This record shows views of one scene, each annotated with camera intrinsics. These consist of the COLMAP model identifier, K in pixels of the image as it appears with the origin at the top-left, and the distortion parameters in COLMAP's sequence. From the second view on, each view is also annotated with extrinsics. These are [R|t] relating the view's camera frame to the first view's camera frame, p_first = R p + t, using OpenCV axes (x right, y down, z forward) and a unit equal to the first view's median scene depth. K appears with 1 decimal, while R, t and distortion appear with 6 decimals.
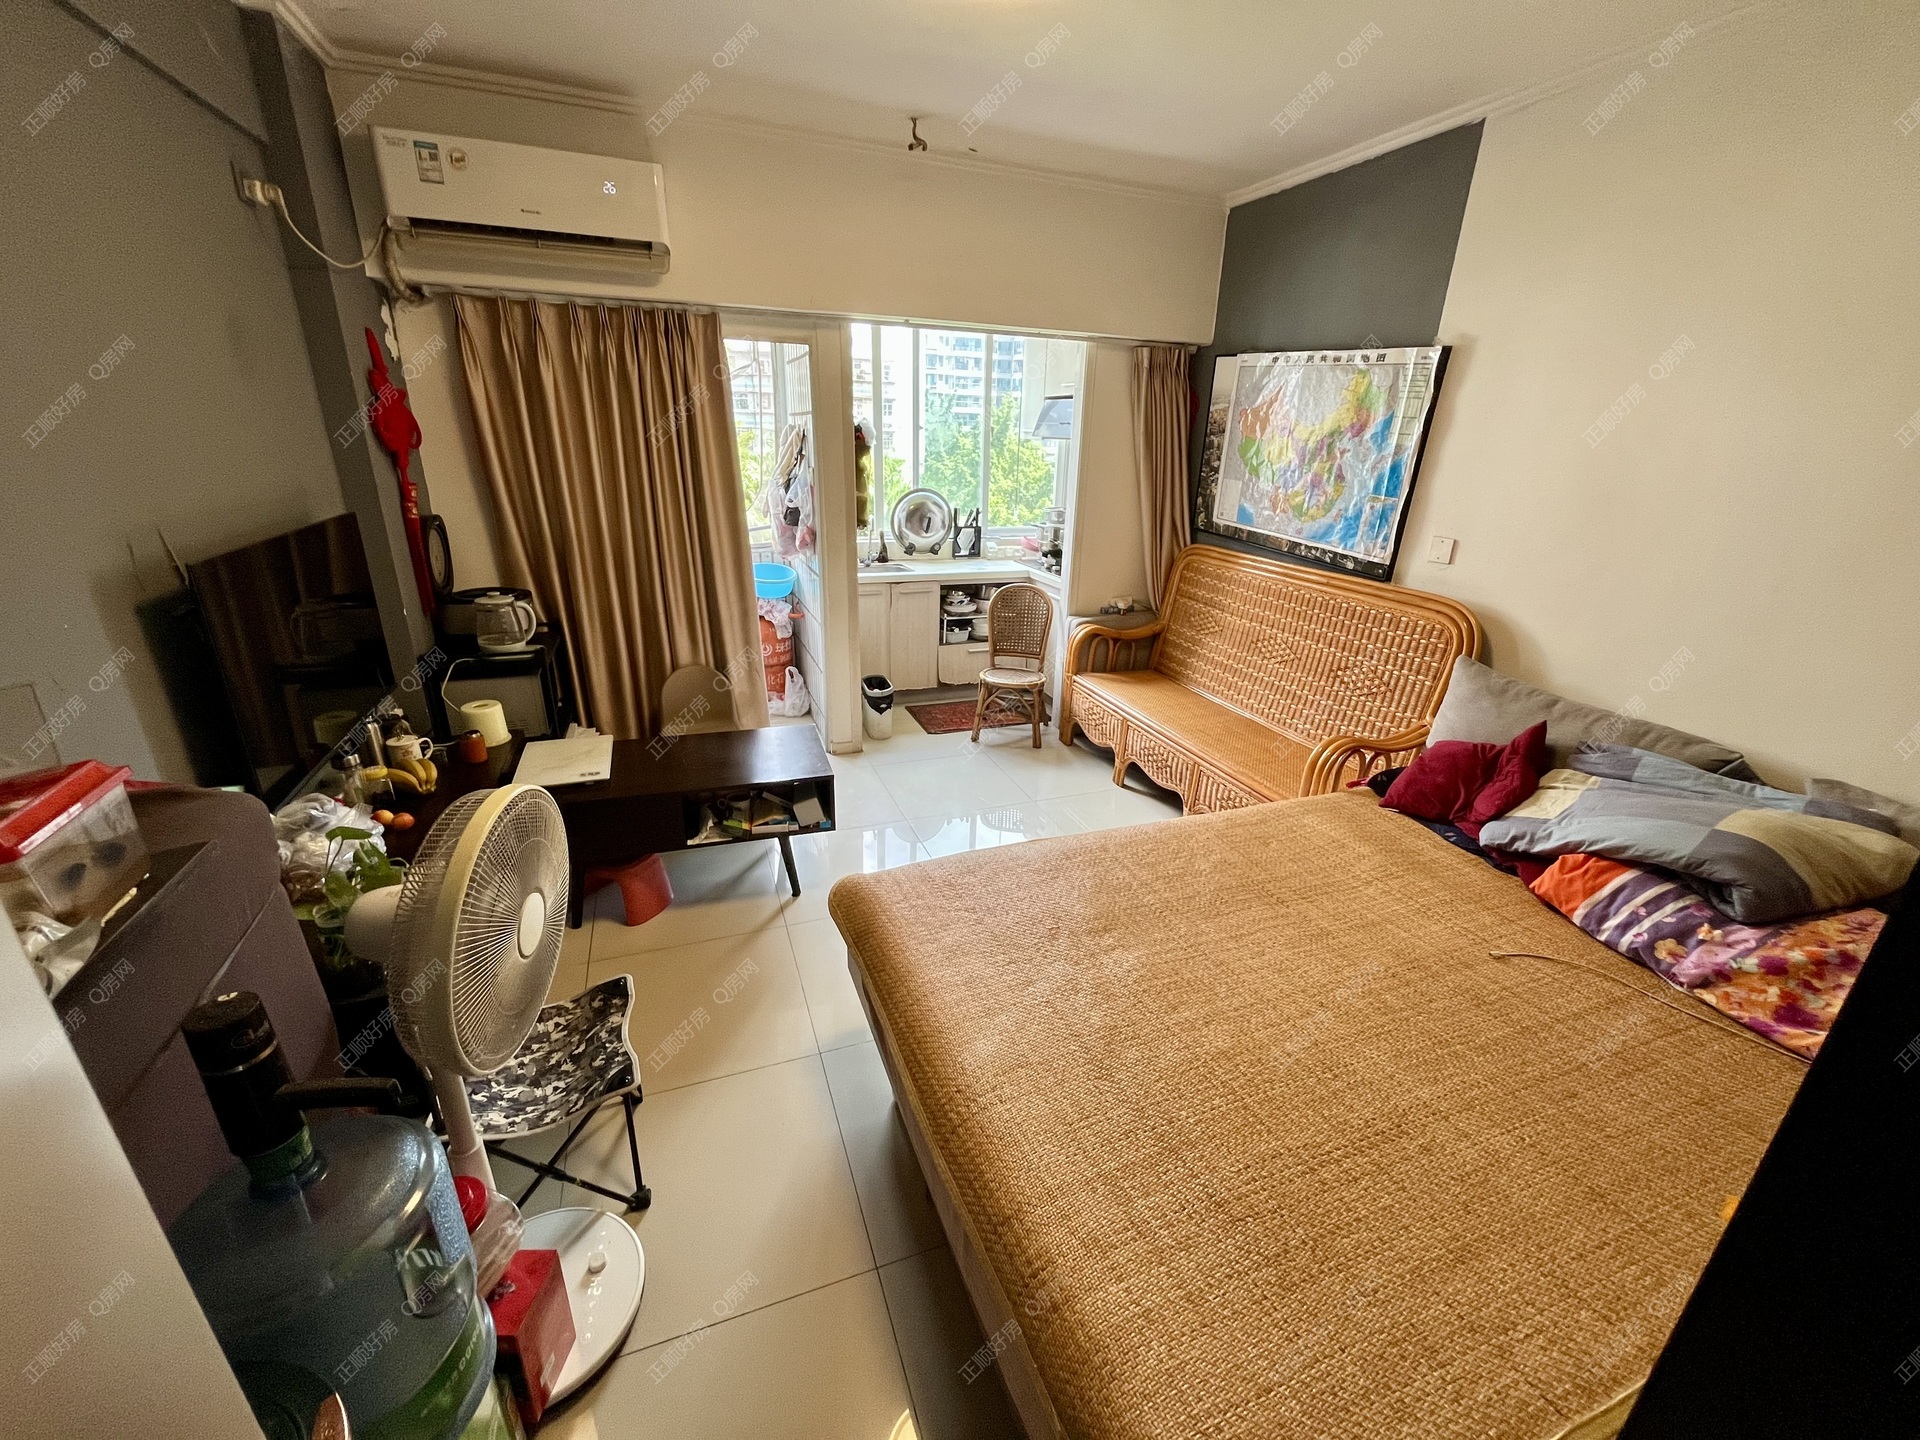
lens RADIAL K [[773.5, 0, 953.7], [0, 773.5, 719.4], [0, 0, 1]] dist [-0.002182, -0.000060]
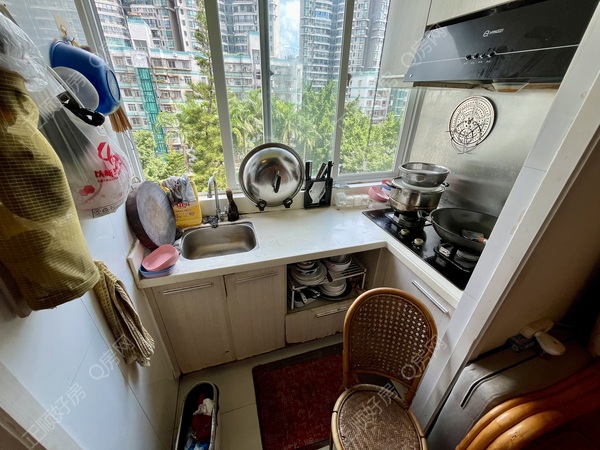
lens RADIAL K [[241.7, 0, 302.9], [0, 241.7, 224.9], [0, 0, 1]] dist [-0.002182, -0.000060]
pose [[0.999359, 0.025176, -0.025459, 0.005875], [-0.021342, 0.989777, 0.141020, -0.236460], [0.028750, -0.140387, 0.989679, 0.682542]]
